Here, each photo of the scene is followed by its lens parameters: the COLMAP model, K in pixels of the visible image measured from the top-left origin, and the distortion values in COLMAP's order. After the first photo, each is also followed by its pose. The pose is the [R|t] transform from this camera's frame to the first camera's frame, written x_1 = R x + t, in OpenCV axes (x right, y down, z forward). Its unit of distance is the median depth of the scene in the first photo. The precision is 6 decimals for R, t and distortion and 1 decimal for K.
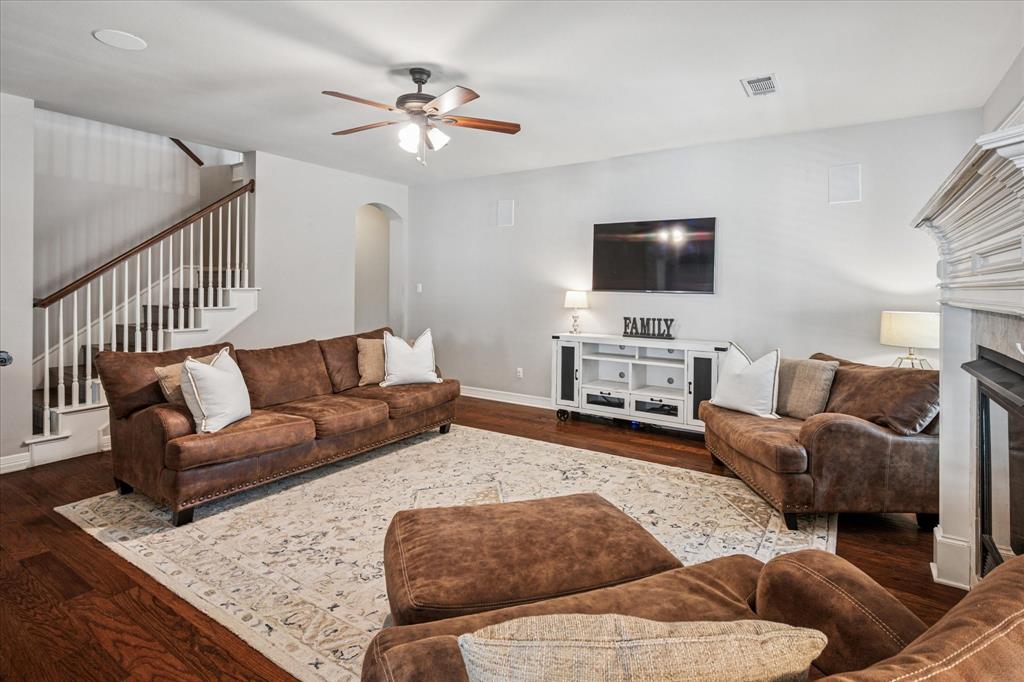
lens RADIAL K [[518.1, 0, 512.0], [0, 518.1, 341.0], [0, 0, 1]] dist [-0.000994, 0.000234]
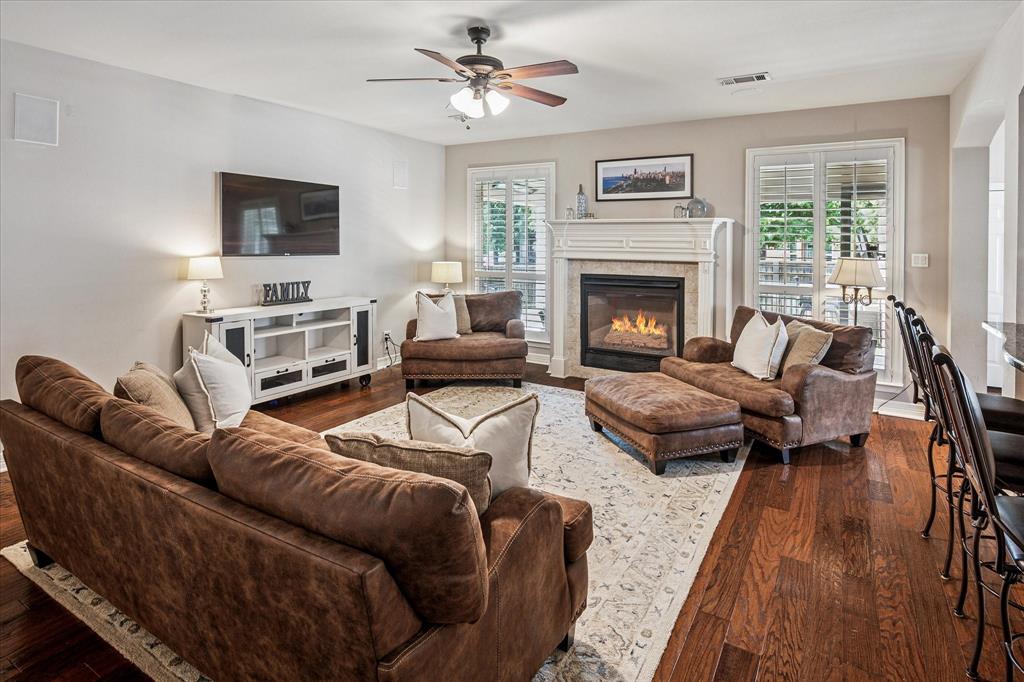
lens RADIAL K [[544.9, 0, 512.2], [0, 544.9, 327.8], [0, 0, 1]] dist [-0.003307, 0.000283]
pose [[-0.050357, -0.168873, 0.984351, -1.045792], [0.092342, 0.980592, 0.172952, -0.135444], [-0.994453, 0.099607, -0.033786, 0.880065]]
